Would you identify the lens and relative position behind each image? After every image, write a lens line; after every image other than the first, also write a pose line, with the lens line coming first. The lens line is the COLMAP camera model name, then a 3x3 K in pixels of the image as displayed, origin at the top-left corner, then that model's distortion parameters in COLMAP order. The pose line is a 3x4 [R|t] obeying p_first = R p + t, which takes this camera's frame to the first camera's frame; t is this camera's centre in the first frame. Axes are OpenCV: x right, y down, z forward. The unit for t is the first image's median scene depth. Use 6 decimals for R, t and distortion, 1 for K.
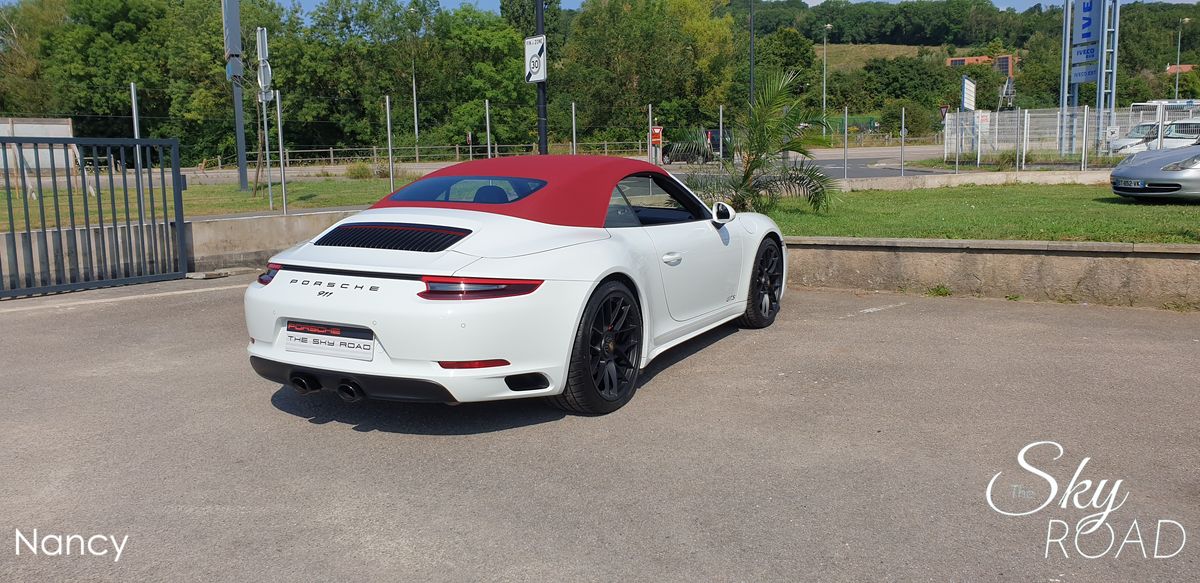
lens RADIAL K [[943.6, 0, 605.7], [0, 943.6, 284.5], [0, 0, 1]] dist [0.005063, 0.010928]
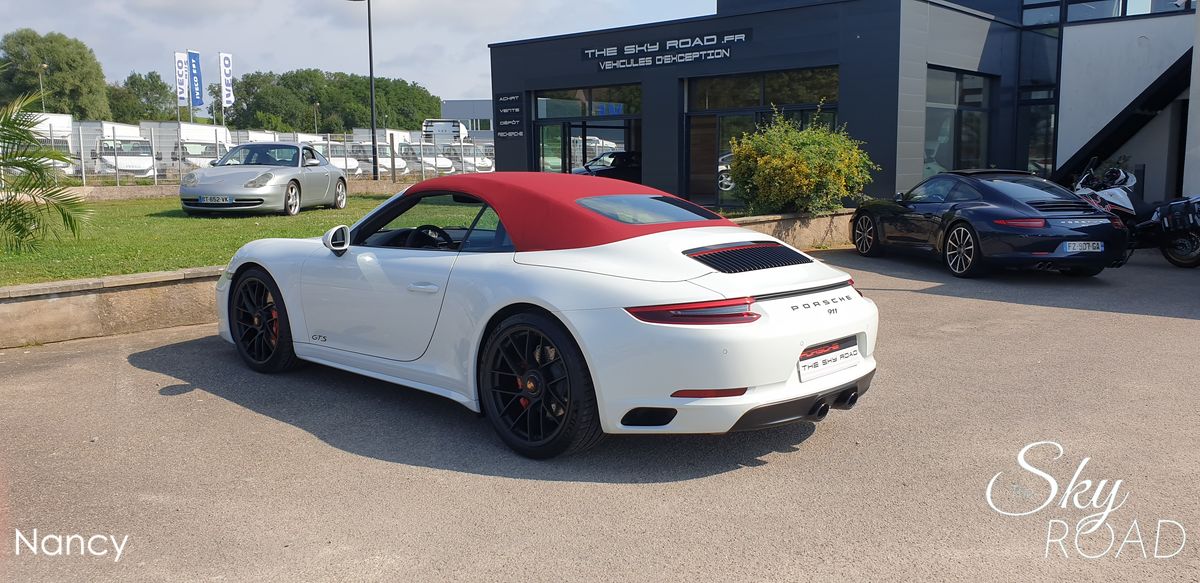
lens RADIAL K [[943.6, 0, 605.7], [0, 943.6, 284.5], [0, 0, 1]] dist [0.005063, 0.010928]
pose [[0.210856, -0.110636, 0.971236, -0.394268], [0.129590, 0.987968, 0.084408, -0.039836], [-0.968889, 0.108065, 0.222657, 0.302181]]
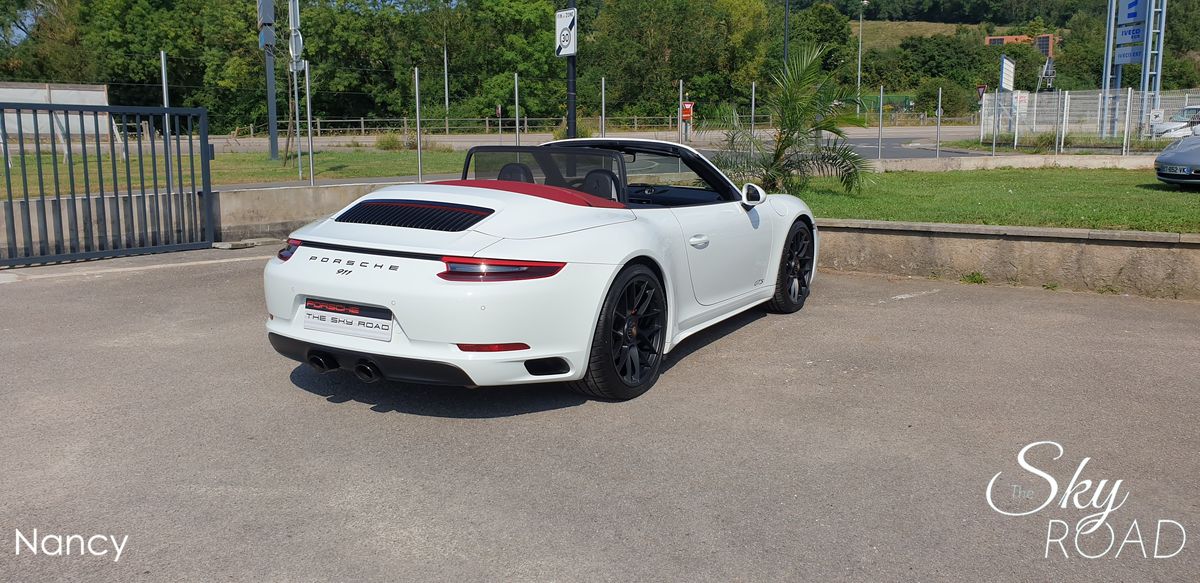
lens RADIAL K [[944.4, 0, 602.8], [0, 944.4, 276.3], [0, 0, 1]] dist [0.002694, 0.014105]
pose [[0.999258, 0.022097, -0.031532, 0.000814], [-0.021522, 0.999598, 0.018463, -0.002802], [0.031927, -0.017770, 0.999332, 0.008231]]
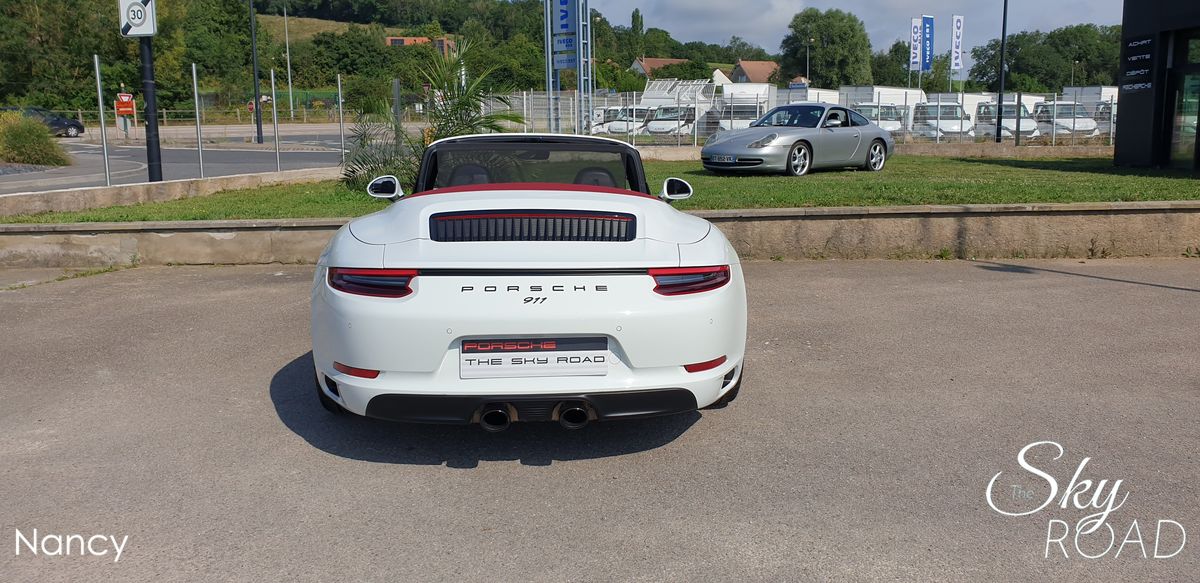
lens RADIAL K [[947.3, 0, 614.5], [0, 947.3, 277.5], [0, 0, 1]] dist [0.009202, -0.002837]
pose [[0.827932, -0.074929, 0.555800, -0.204911], [0.065684, 0.997170, 0.036587, -0.010006], [-0.556969, 0.006215, 0.830510, 0.090680]]
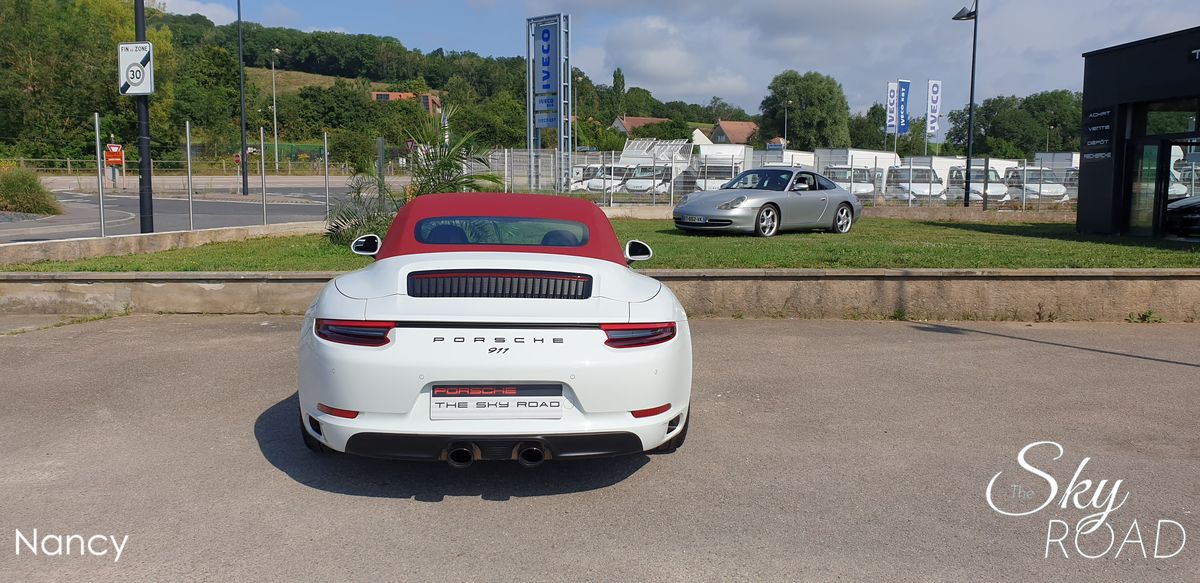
lens RADIAL K [[943.3, 0, 593.2], [0, 943.3, 289.9], [0, 0, 1]] dist [0.034073, -0.055672]
pose [[0.829023, -0.036080, 0.558049, -0.216351], [0.048926, 0.998769, -0.008109, -0.010761], [-0.557070, 0.034026, 0.829768, 0.061189]]
